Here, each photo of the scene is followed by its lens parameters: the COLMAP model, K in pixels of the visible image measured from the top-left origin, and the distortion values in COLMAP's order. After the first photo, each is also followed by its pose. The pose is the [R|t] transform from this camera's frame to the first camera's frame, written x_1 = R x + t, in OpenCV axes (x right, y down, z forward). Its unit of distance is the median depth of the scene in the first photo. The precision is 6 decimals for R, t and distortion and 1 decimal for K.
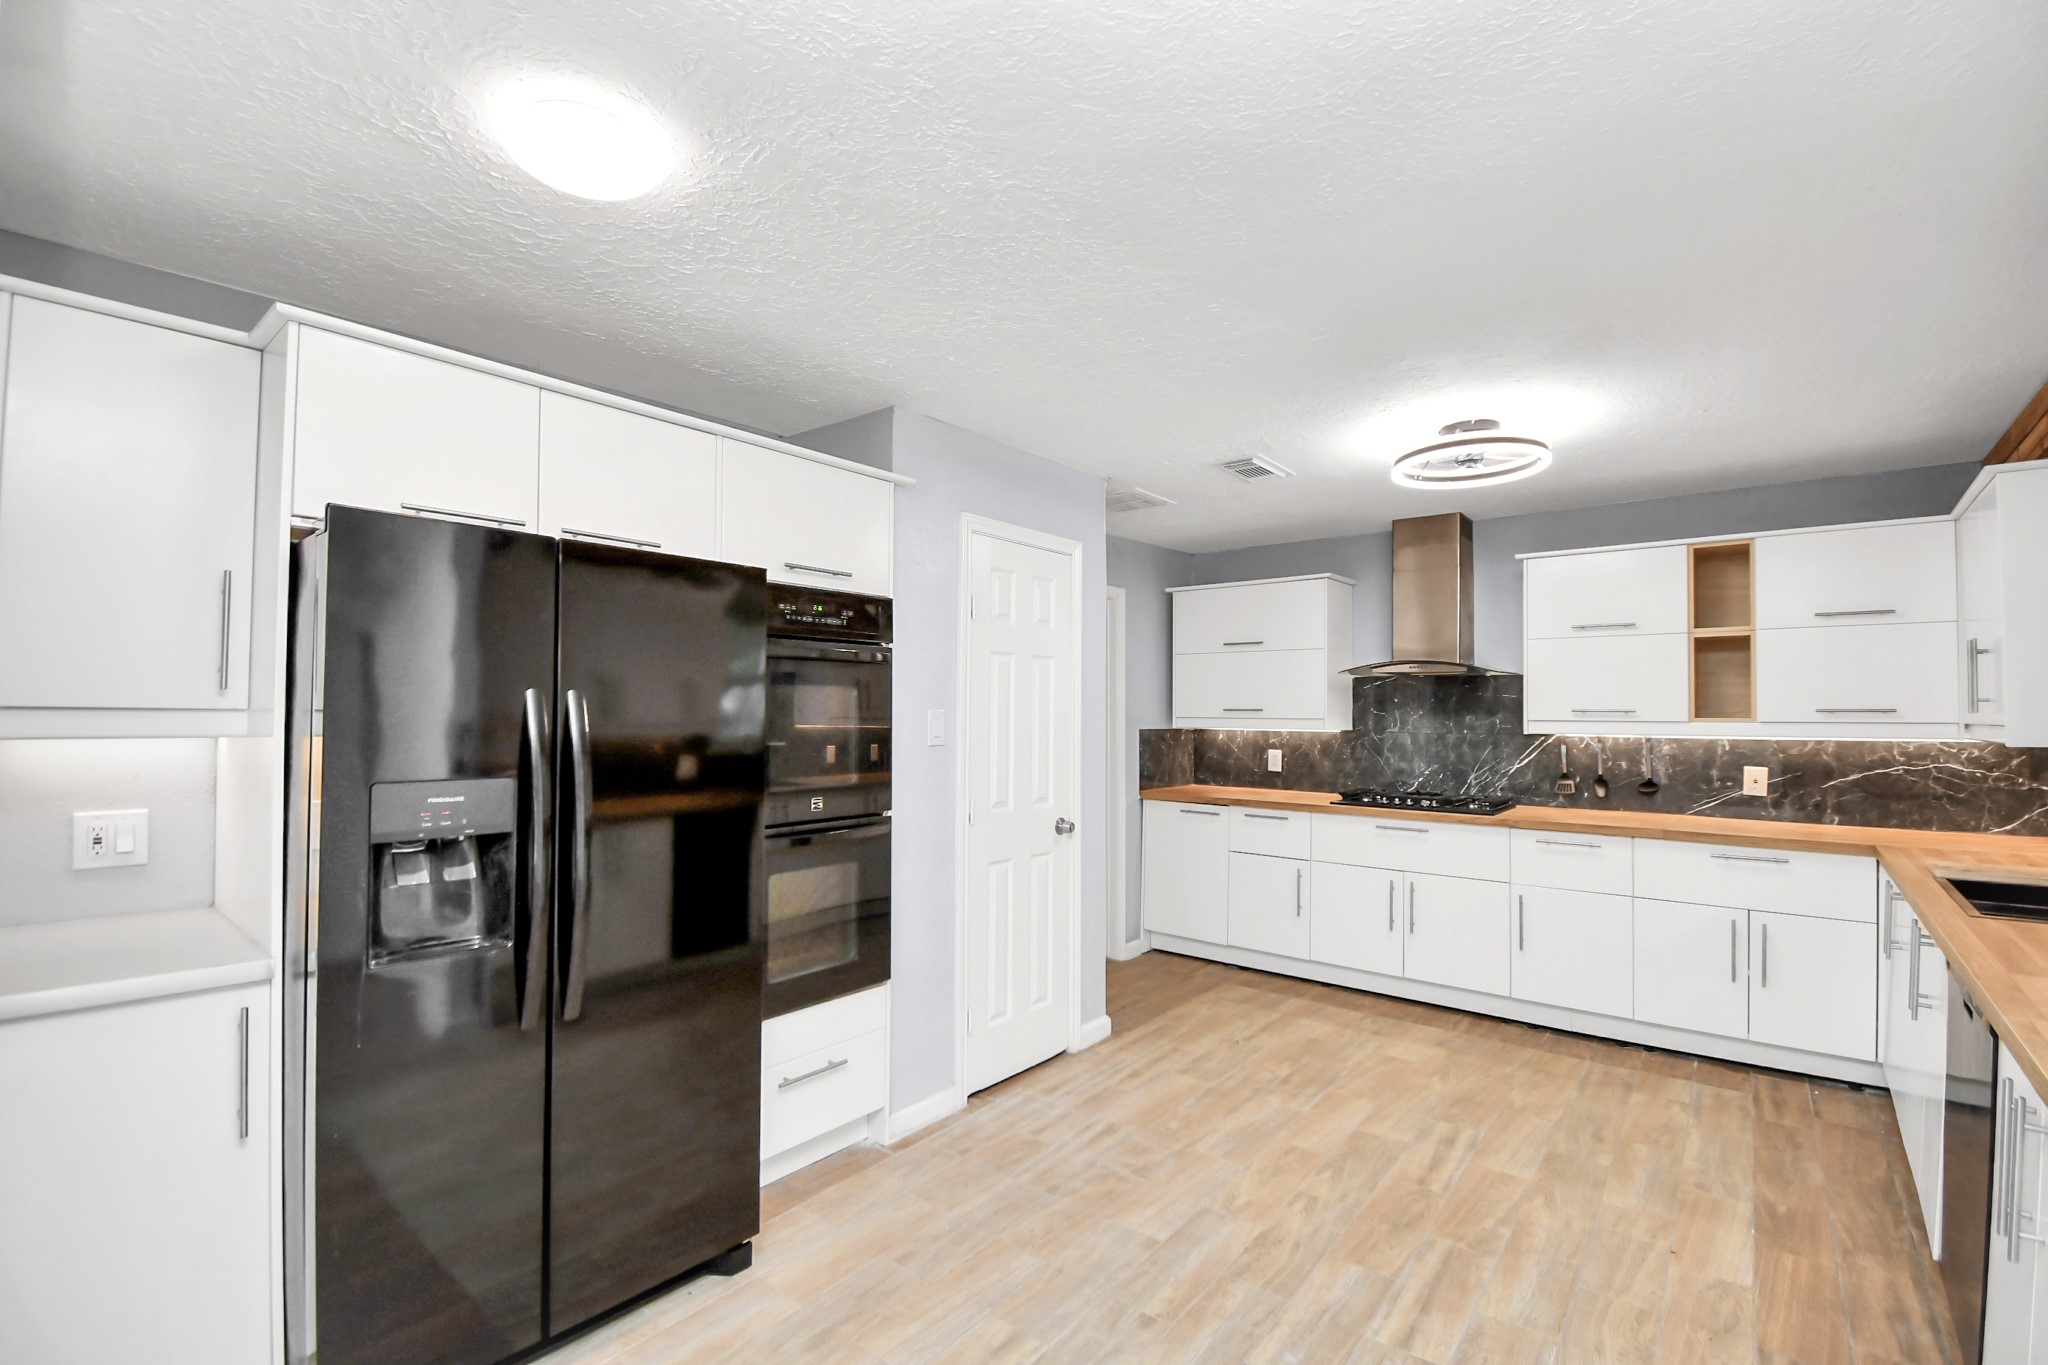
lens RADIAL K [[885.0, 0, 1021.3], [0, 885.0, 698.4], [0, 0, 1]] dist [0.016372, -0.023586]
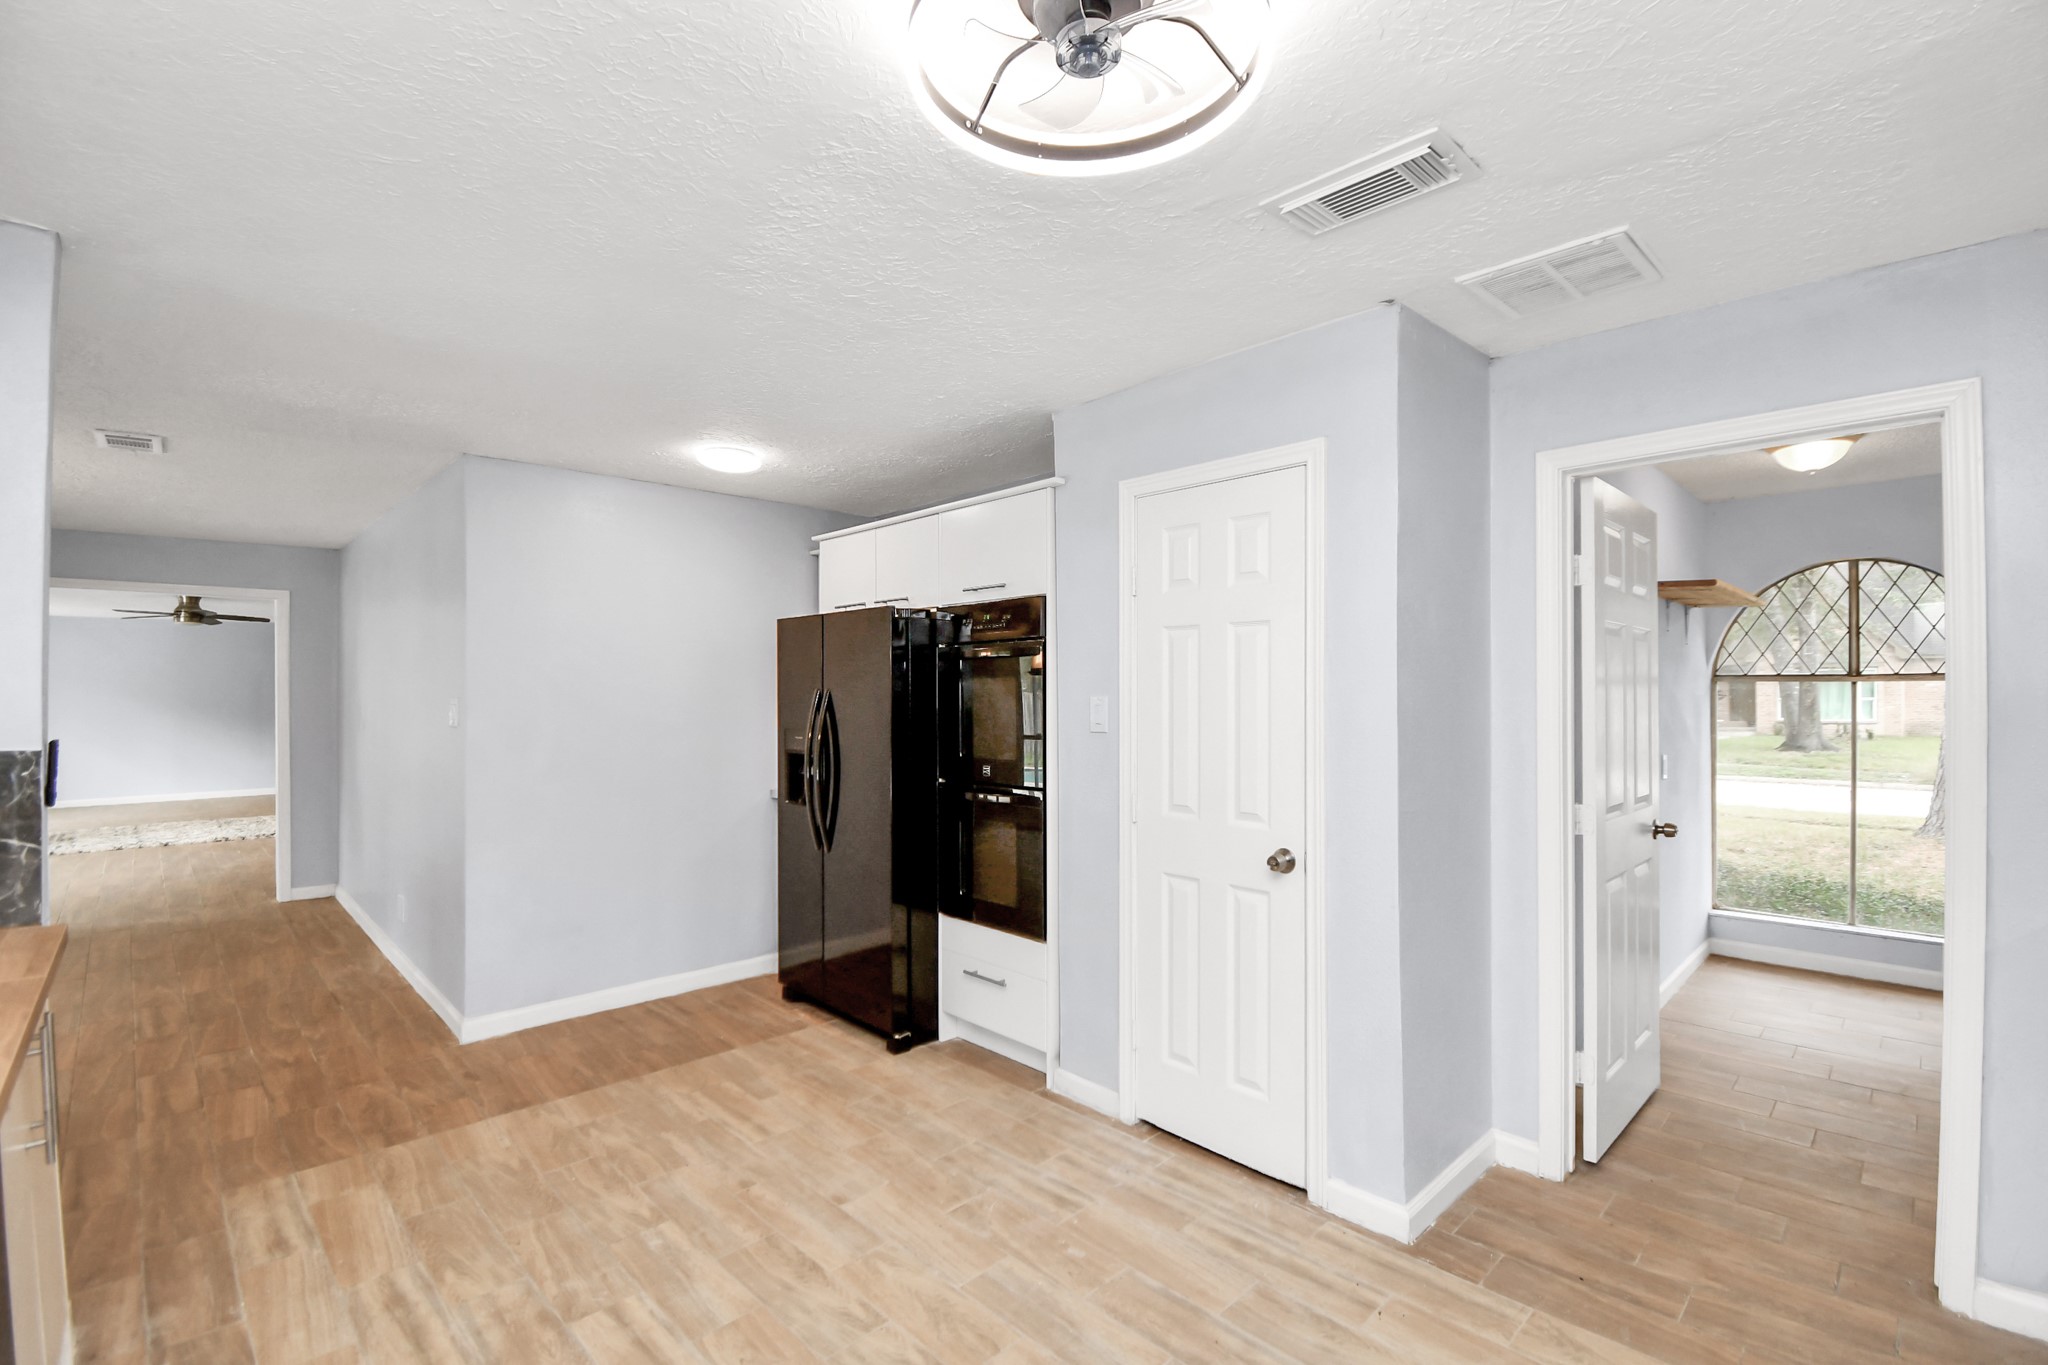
lens RADIAL K [[937.7, 0, 1034.8], [0, 937.7, 697.3], [0, 0, 1]] dist [0.027025, -0.030097]
pose [[-0.116649, 0.001729, -0.993172, 0.765726], [0.022164, 0.999754, -0.000862, 0.010847], [0.992926, -0.022113, -0.116658, 0.849699]]
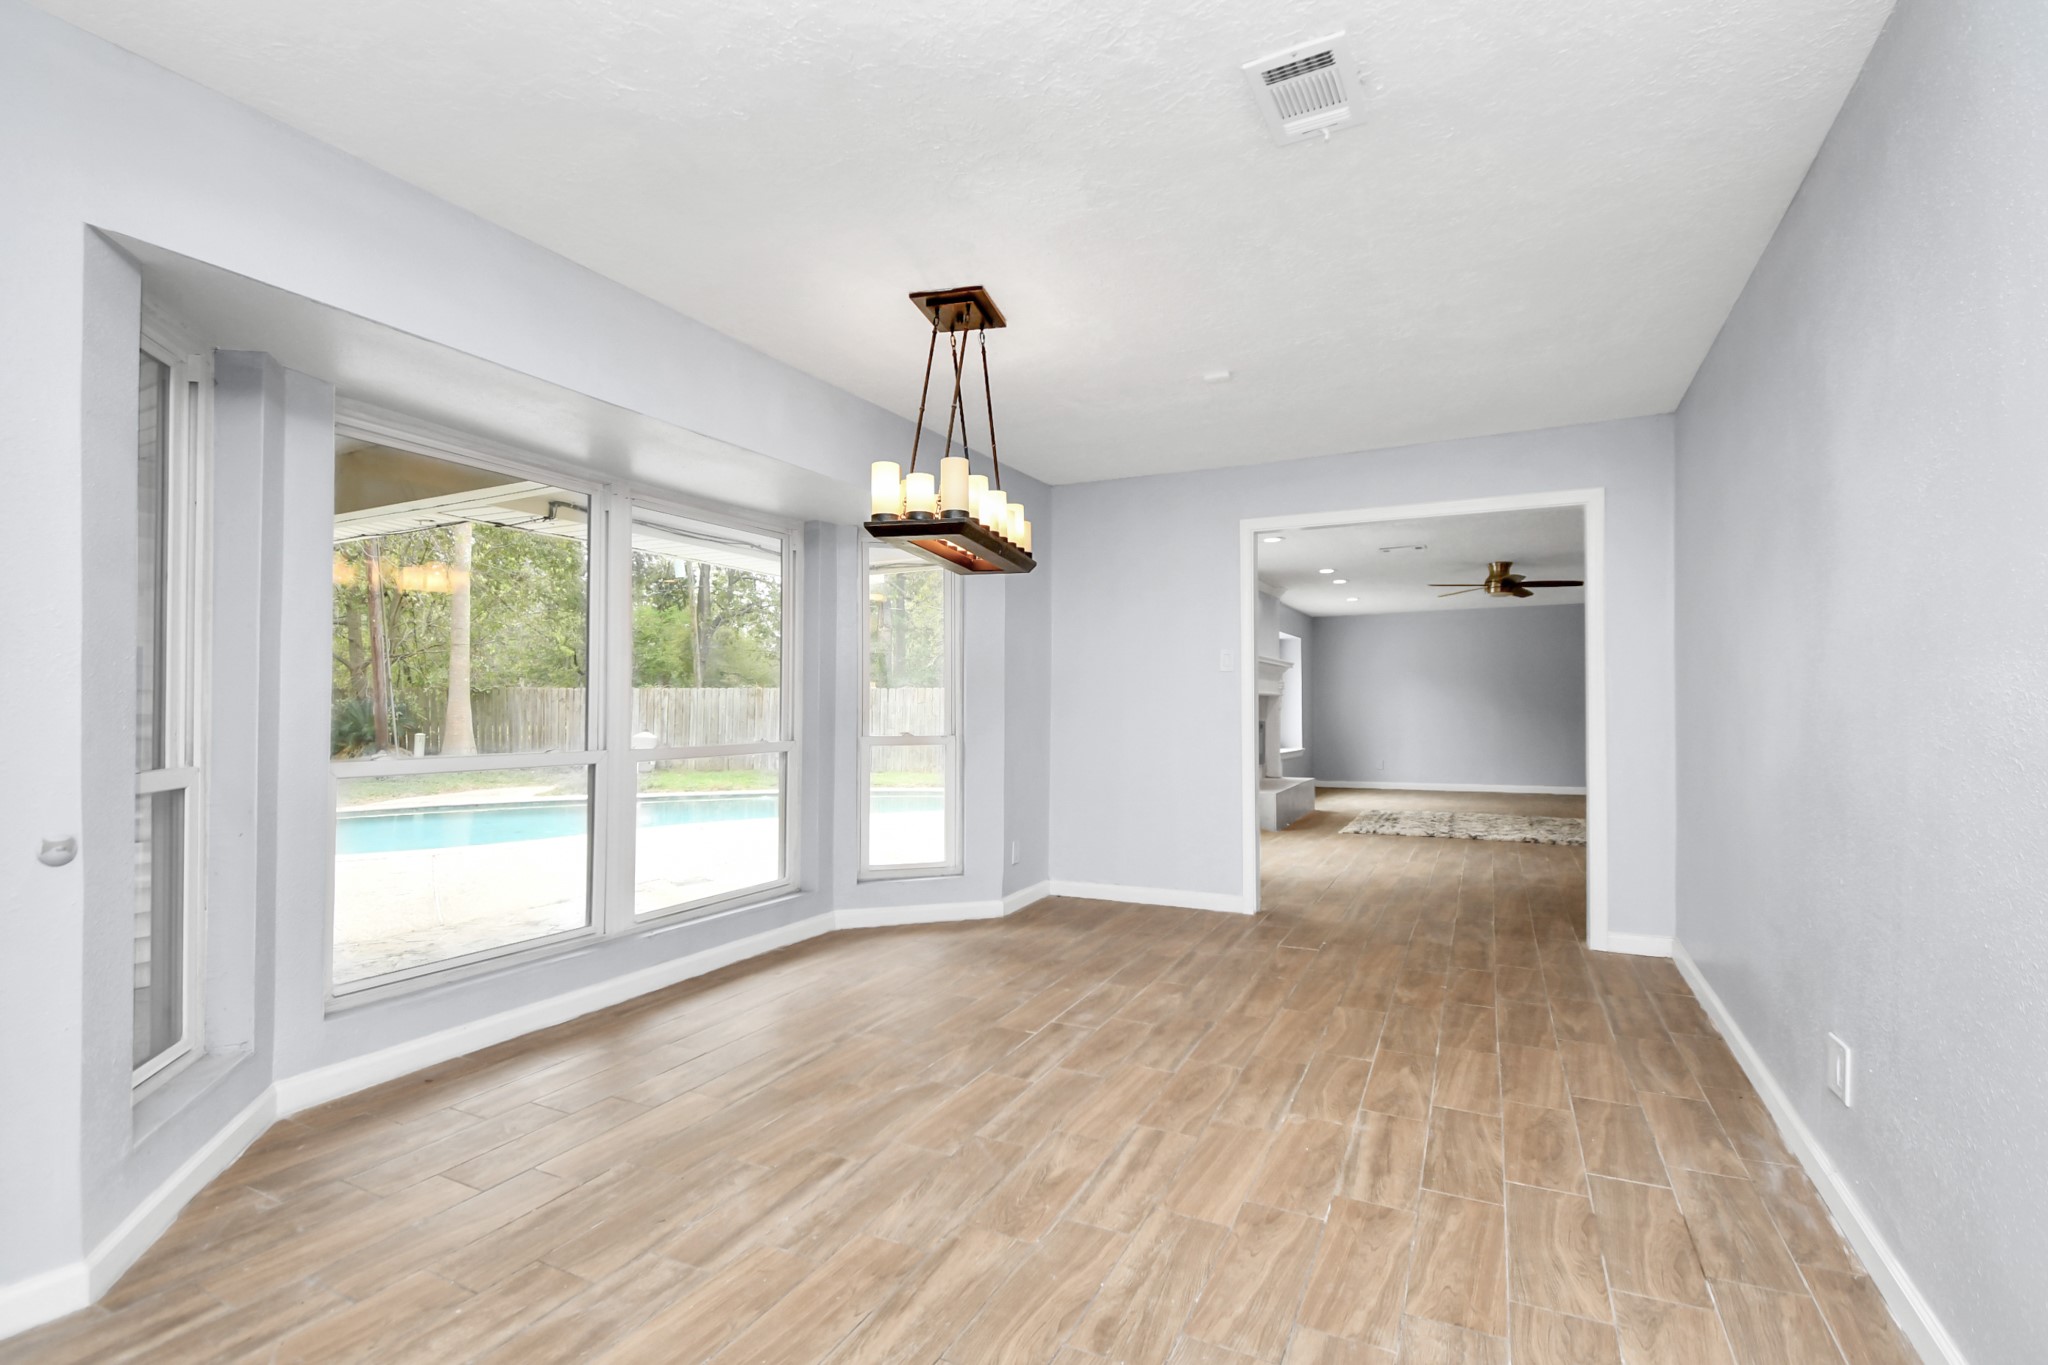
lens RADIAL K [[885.0, 0, 1021.3], [0, 885.0, 698.4], [0, 0, 1]] dist [0.016372, -0.023586]
pose [[-0.979889, -0.009881, -0.199301, 0.190933], [-0.003470, 0.999466, -0.032491, 0.072075], [0.199515, -0.031146, -0.979400, 0.274412]]
